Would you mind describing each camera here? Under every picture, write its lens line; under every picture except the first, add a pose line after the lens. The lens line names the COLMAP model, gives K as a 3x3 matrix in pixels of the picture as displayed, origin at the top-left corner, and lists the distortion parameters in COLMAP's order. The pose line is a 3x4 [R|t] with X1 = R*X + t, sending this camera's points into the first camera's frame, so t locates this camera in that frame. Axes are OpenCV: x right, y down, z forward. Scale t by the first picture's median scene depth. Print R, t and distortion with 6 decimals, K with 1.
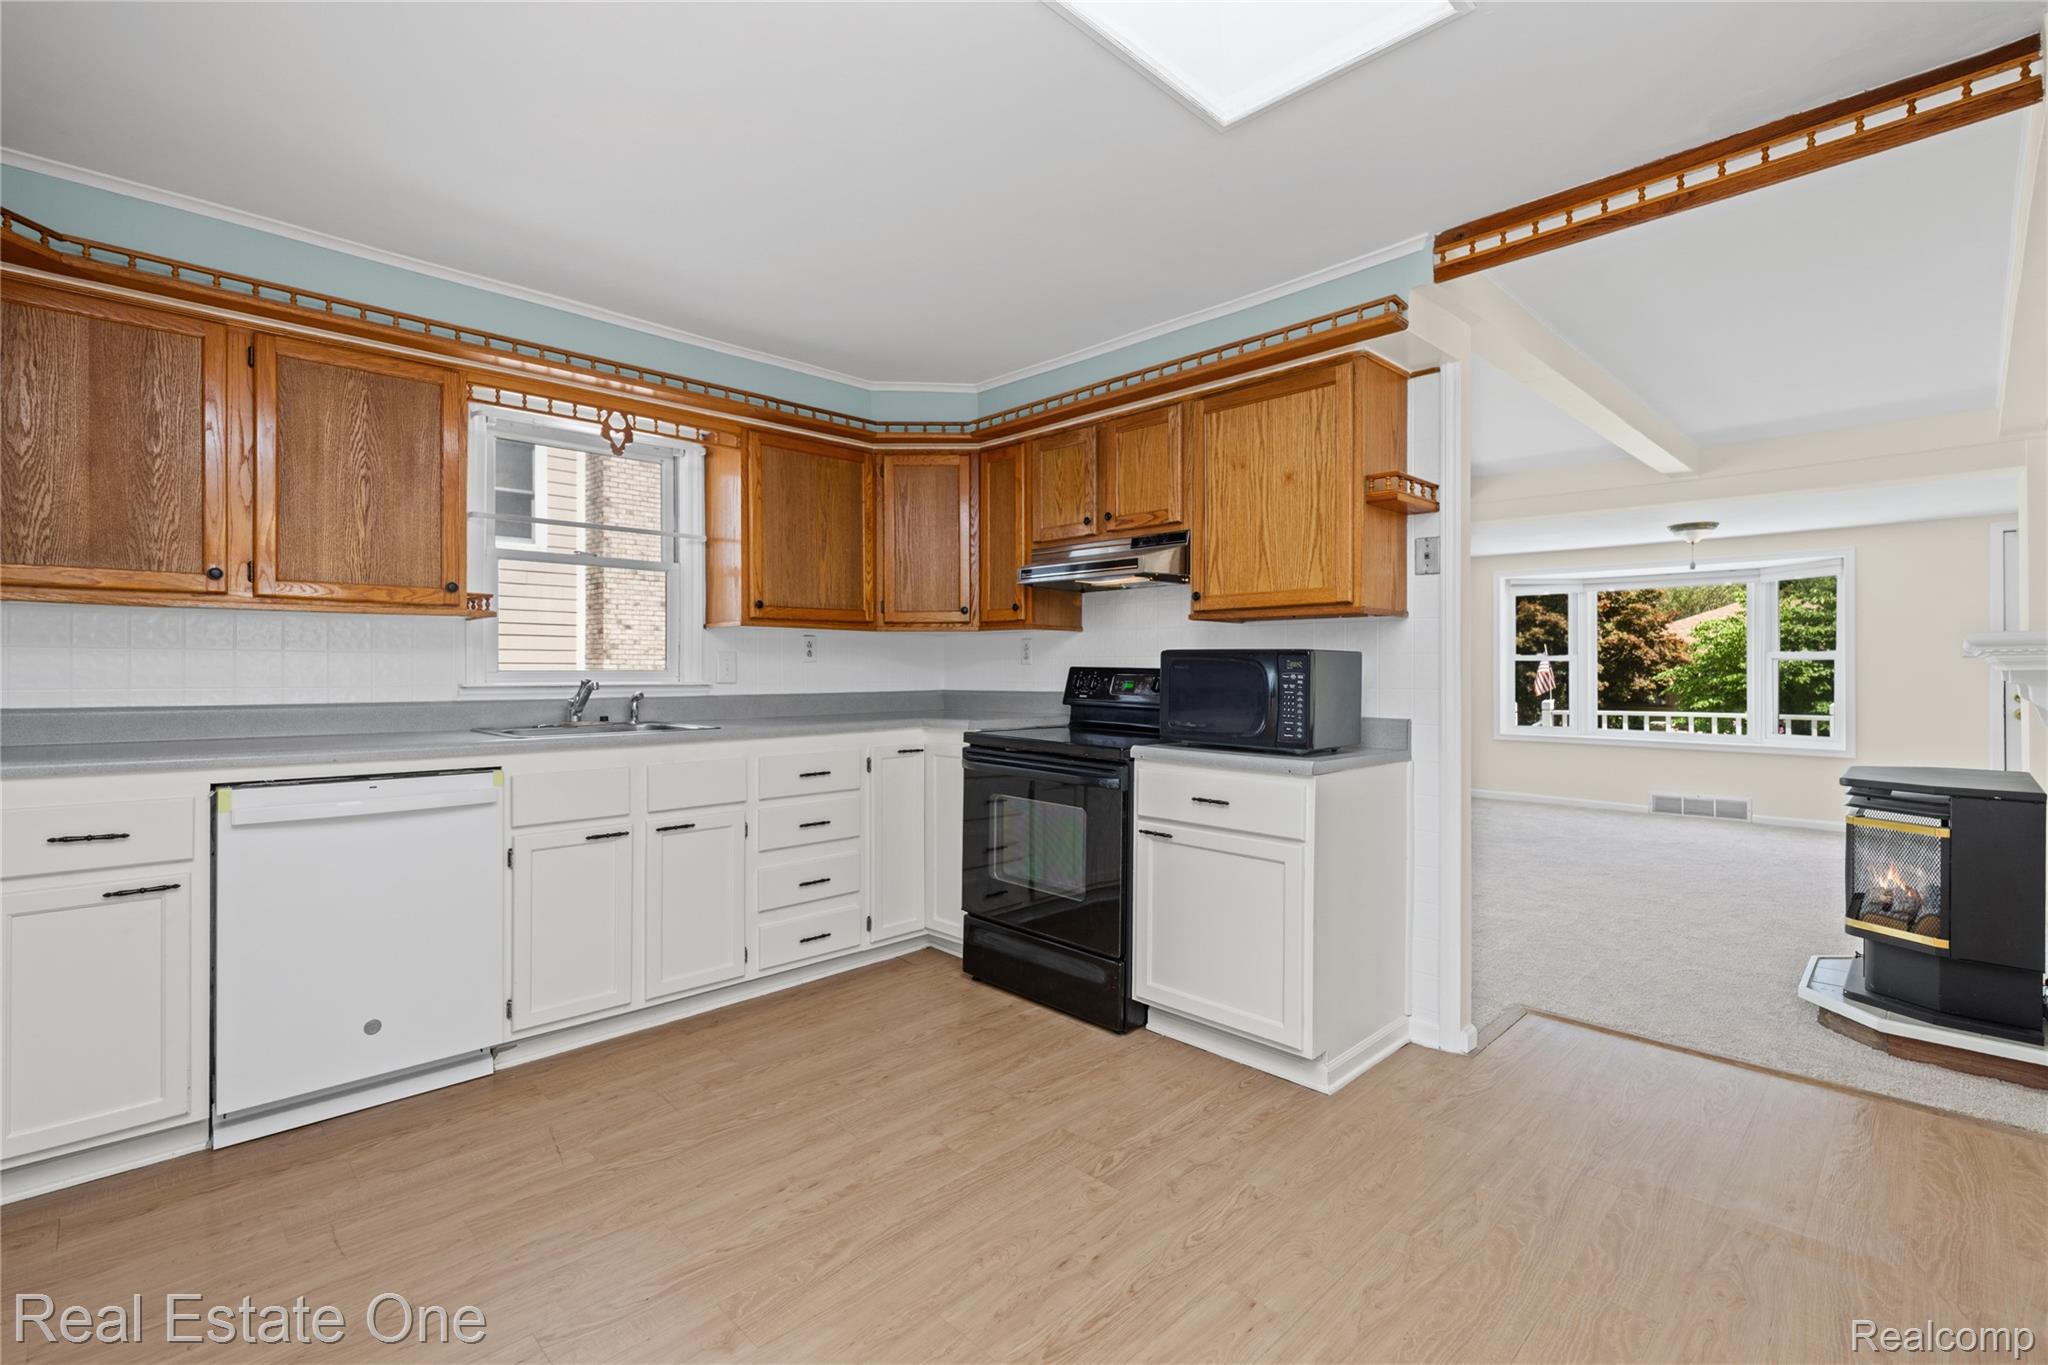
lens RADIAL K [[916.4, 0, 1028.0], [0, 916.4, 669.8], [0, 0, 1]] dist [0.001282, -0.000006]
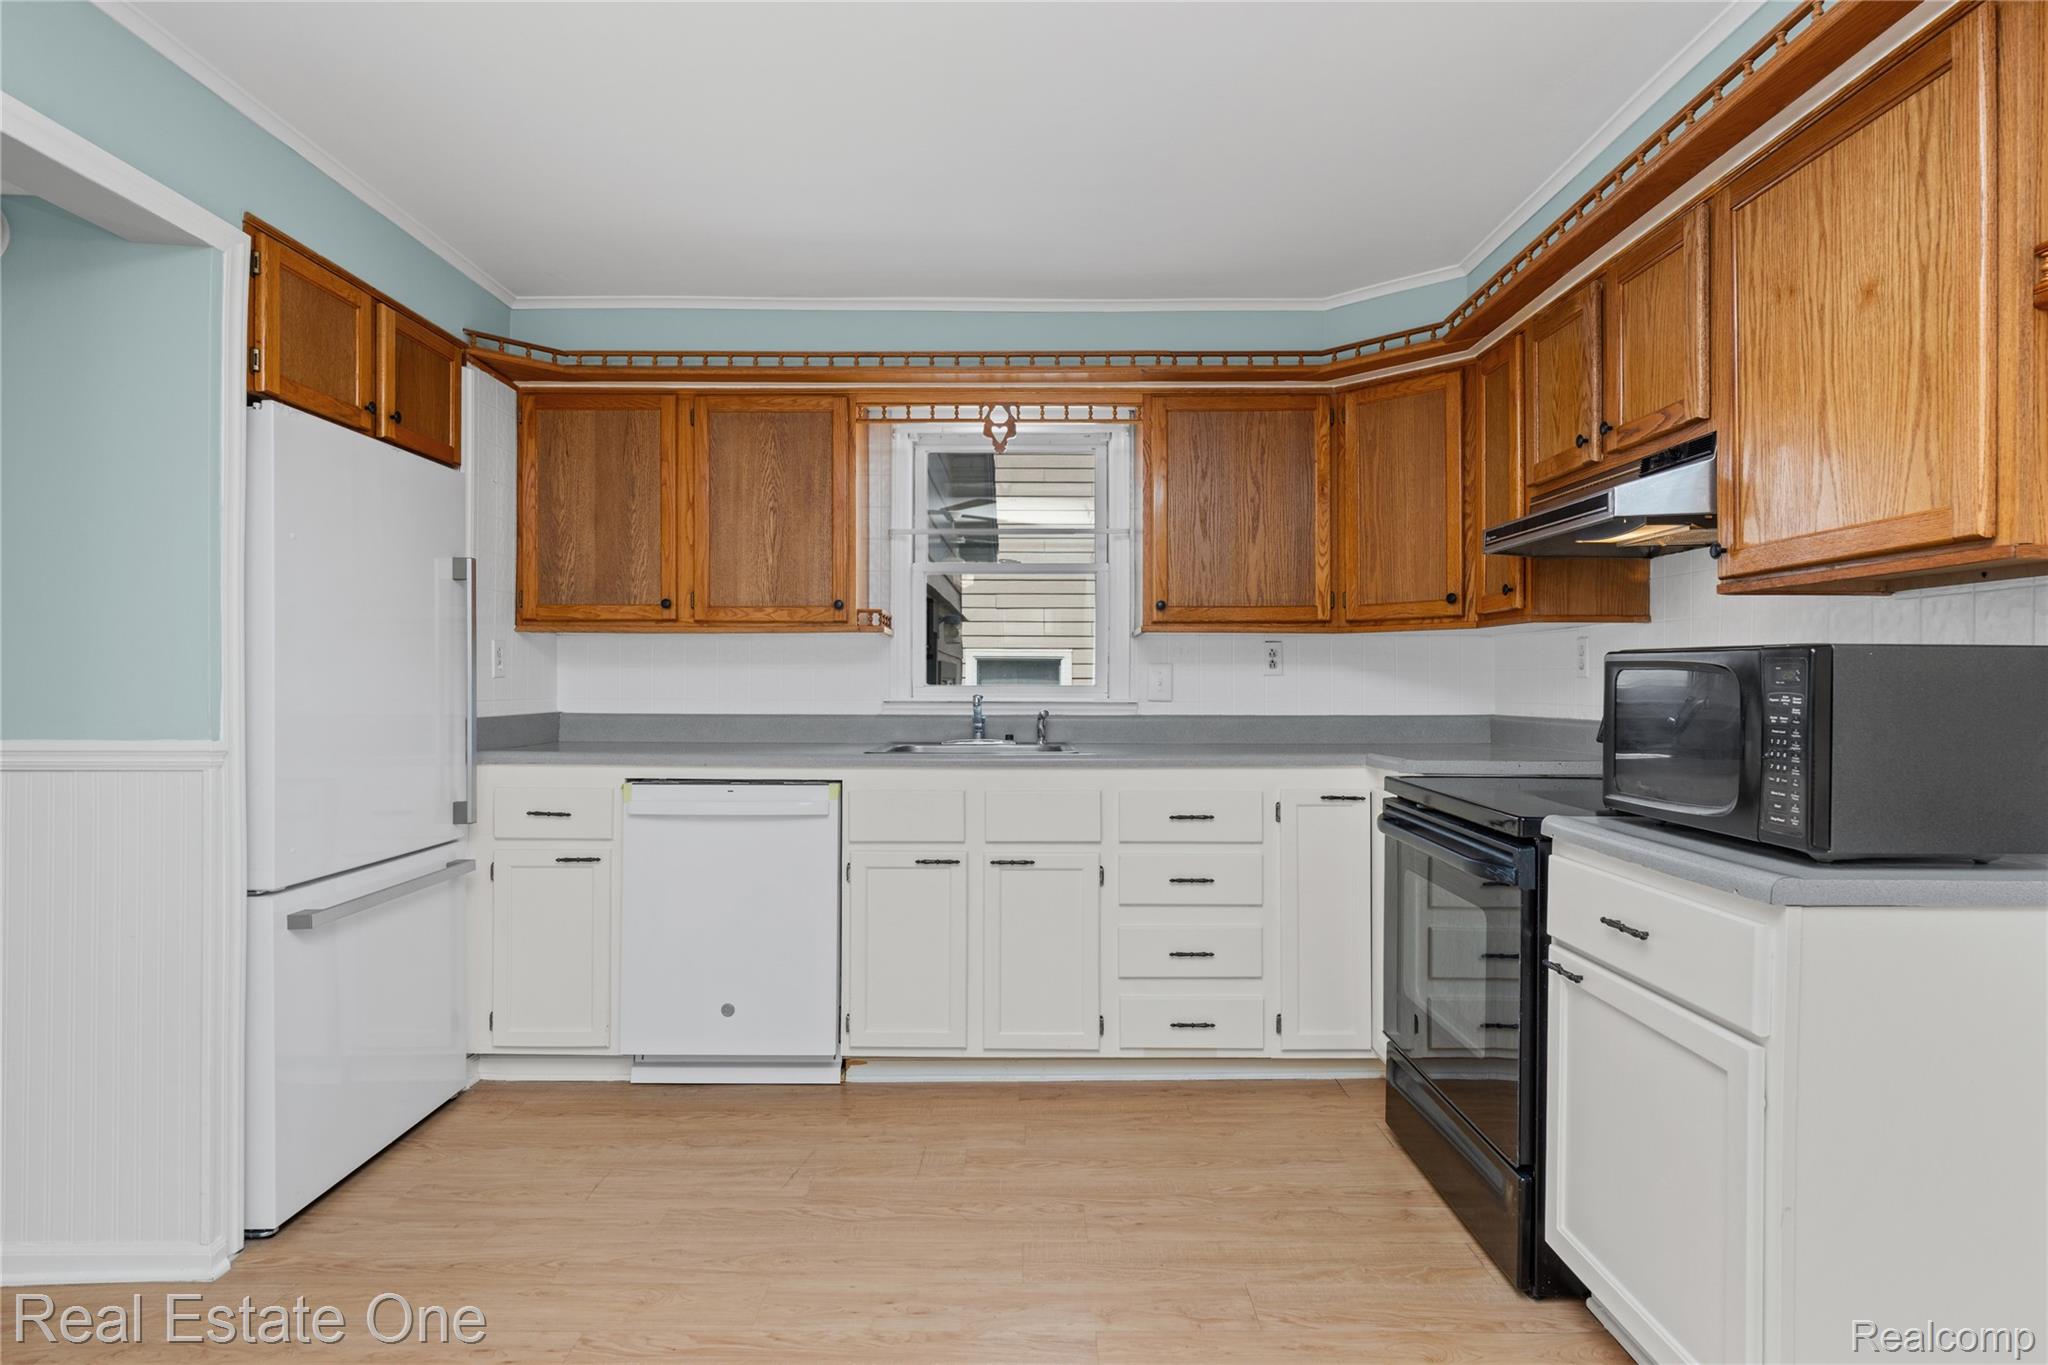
lens RADIAL K [[1085.6, 0, 1024.0], [0, 1085.6, 682.5], [0, 0, 1]] dist [0.023354, -0.016934]
pose [[0.708048, -0.000292, -0.706164, 0.359941], [-0.001657, 0.999996, -0.002075, 0.000047], [0.706162, 0.002639, 0.708045, 0.256983]]
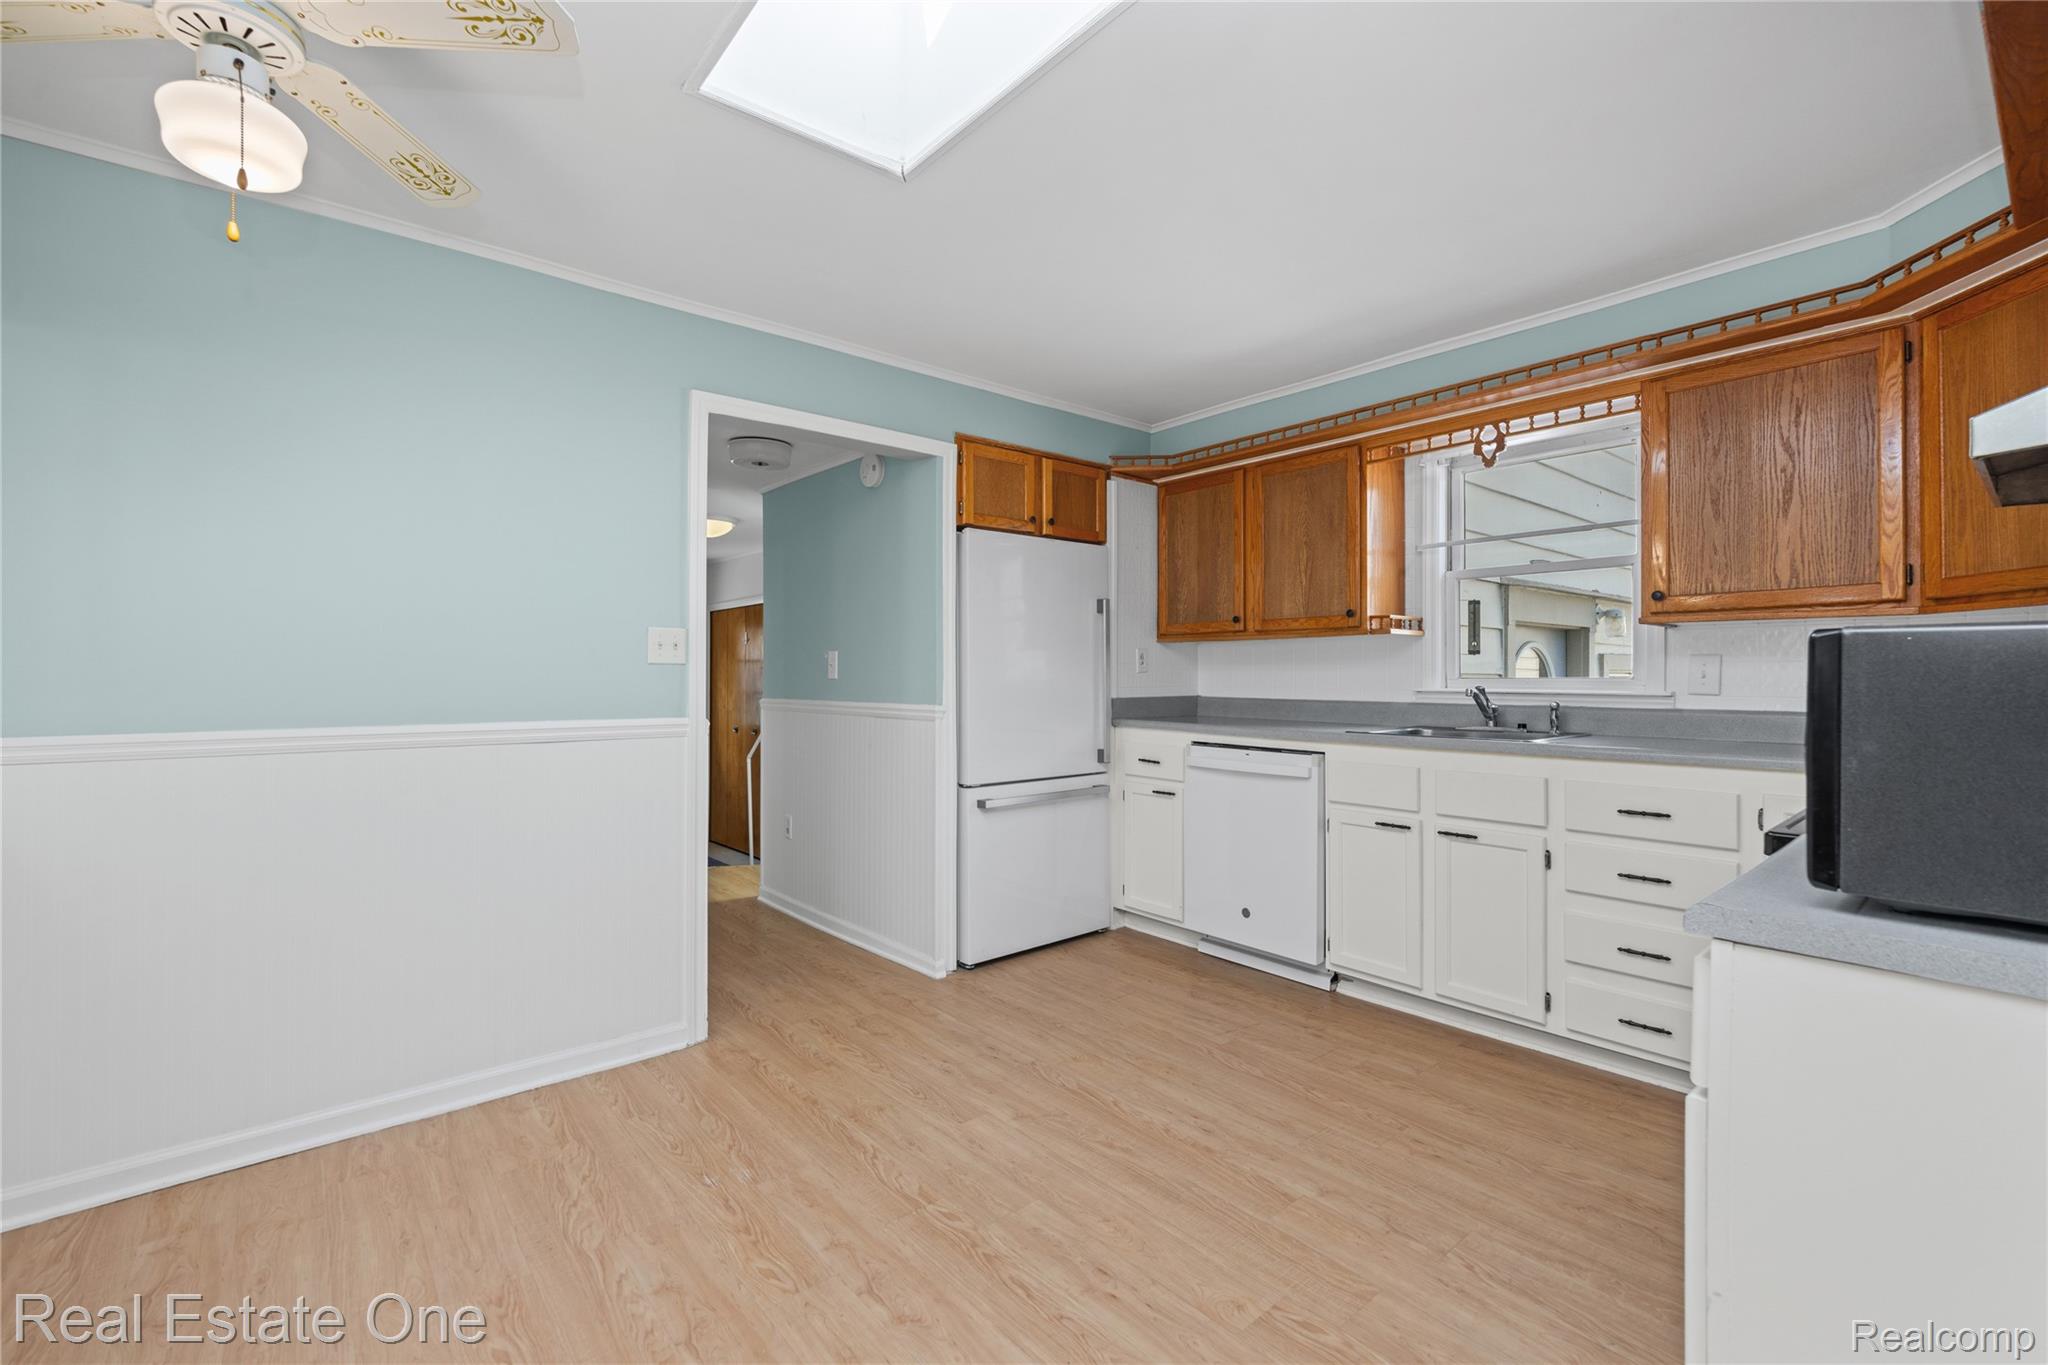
lens RADIAL K [[884.2, 0, 1026.3], [0, 884.2, 673.5], [0, 0, 1]] dist [0.002475, -0.000192]
pose [[-0.083972, -0.002385, -0.996465, 0.607797], [-0.000098, 0.999997, -0.002385, -0.001947], [0.996468, -0.000103, -0.083972, 0.600081]]
